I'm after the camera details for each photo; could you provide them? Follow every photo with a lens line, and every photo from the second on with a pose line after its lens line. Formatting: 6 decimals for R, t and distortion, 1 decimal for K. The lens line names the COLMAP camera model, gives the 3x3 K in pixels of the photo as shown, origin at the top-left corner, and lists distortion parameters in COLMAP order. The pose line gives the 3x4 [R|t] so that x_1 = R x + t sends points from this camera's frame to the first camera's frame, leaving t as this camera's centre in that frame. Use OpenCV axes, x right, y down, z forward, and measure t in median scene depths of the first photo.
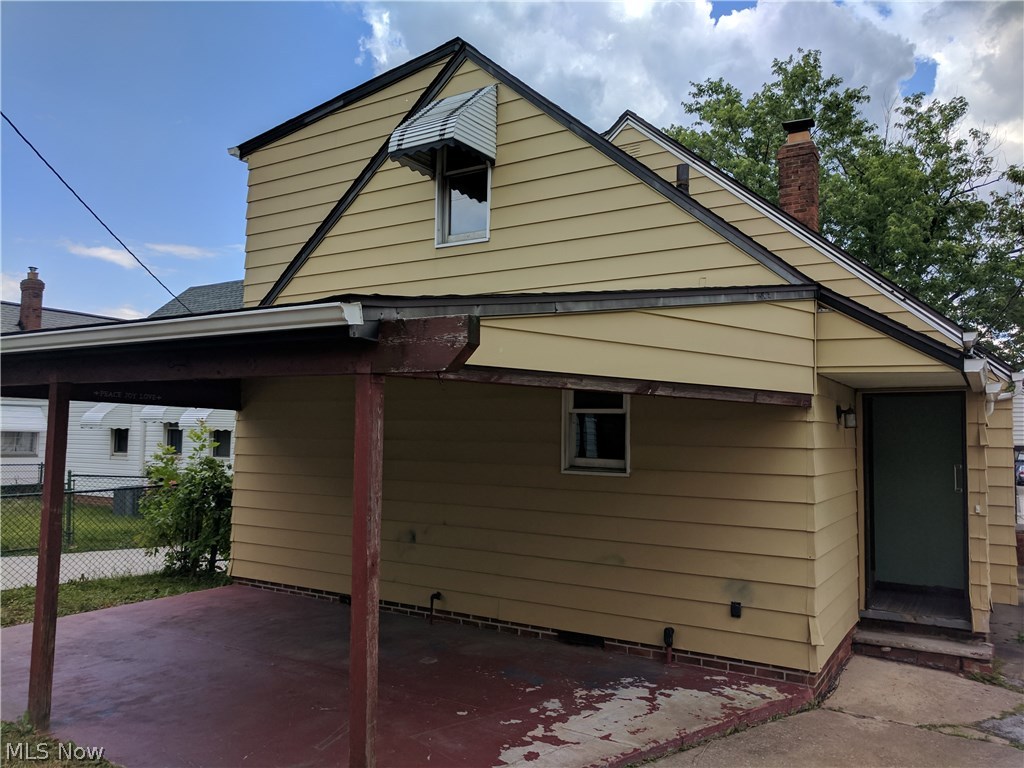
lens RADIAL K [[774.3, 0, 518.8], [0, 774.3, 381.0], [0, 0, 1]] dist [-0.007733, 0.026203]
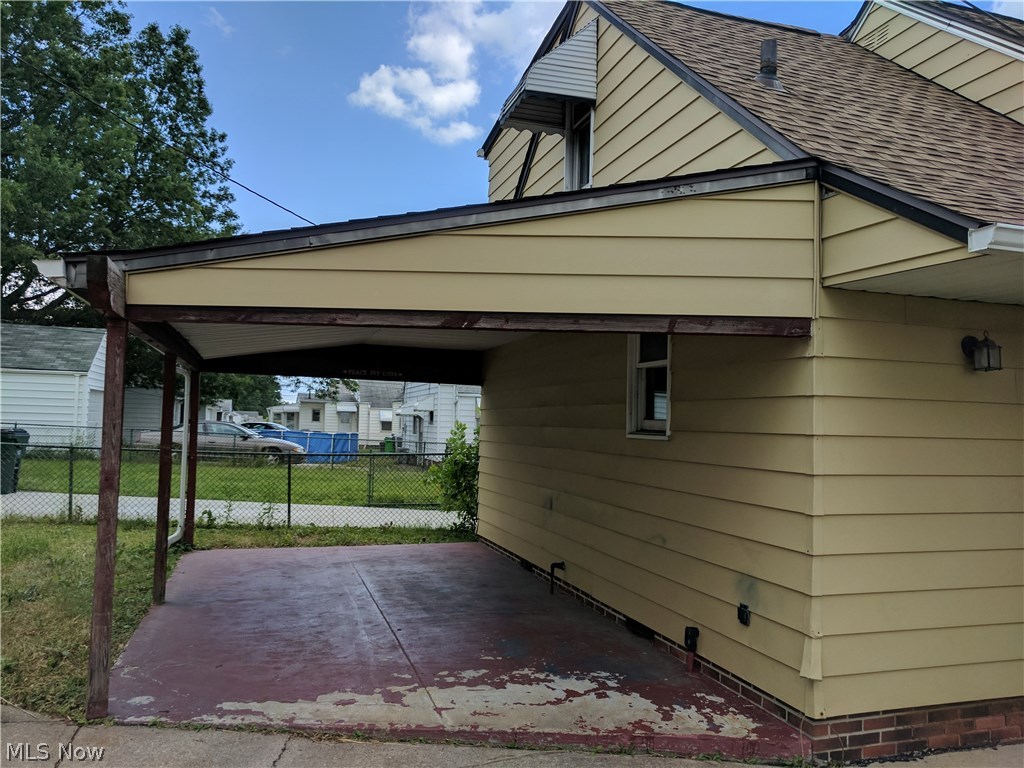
lens RADIAL K [[774.3, 0, 516.1], [0, 774.3, 385.3], [0, 0, 1]] dist [-0.007733, 0.026203]
pose [[0.765570, -0.029640, -0.642669, 0.657897], [0.034896, 0.999381, -0.004521, 0.075411], [0.642405, -0.018966, 0.766130, 0.314608]]
